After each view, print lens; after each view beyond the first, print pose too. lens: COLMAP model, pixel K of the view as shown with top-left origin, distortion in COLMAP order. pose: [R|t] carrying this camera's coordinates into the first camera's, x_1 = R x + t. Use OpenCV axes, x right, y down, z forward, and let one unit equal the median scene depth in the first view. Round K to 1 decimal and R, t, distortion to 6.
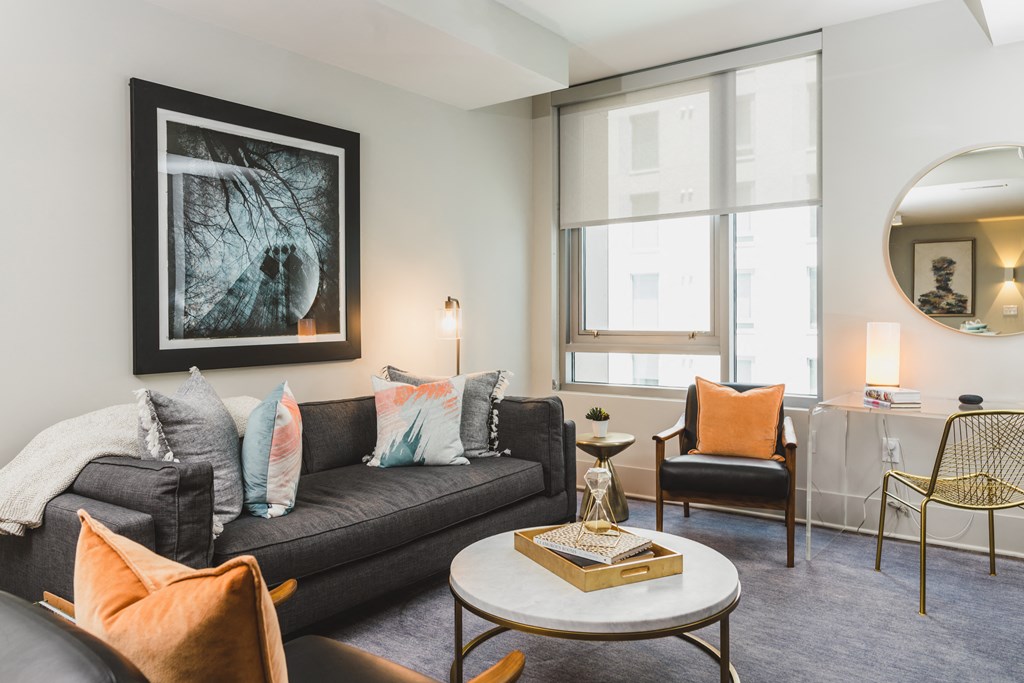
lens RADIAL K [[789.9, 0, 512.0], [0, 789.9, 341.5], [0, 0, 1]] dist [0.001549, 0.000996]
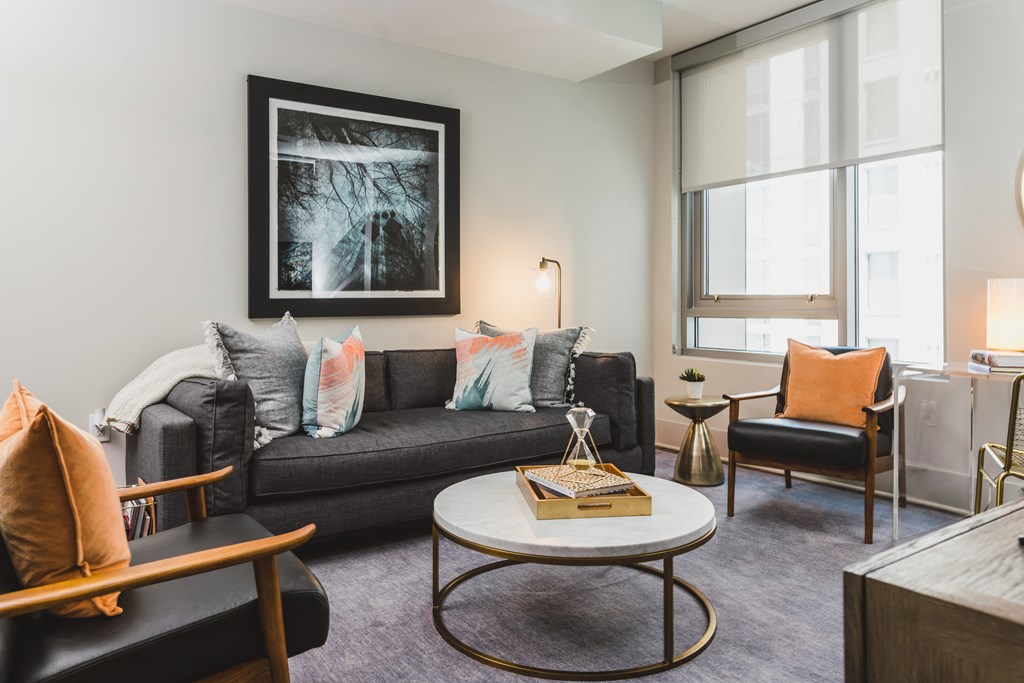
lens RADIAL K [[768.1, 0, 511.1], [0, 768.1, 317.1], [0, 0, 1]] dist [-0.000613, -0.001807]
pose [[0.941140, 0.011343, -0.337826, 0.261310], [-0.016769, 0.999773, -0.013149, 0.042574], [0.337600, 0.018040, 0.941117, 0.022091]]
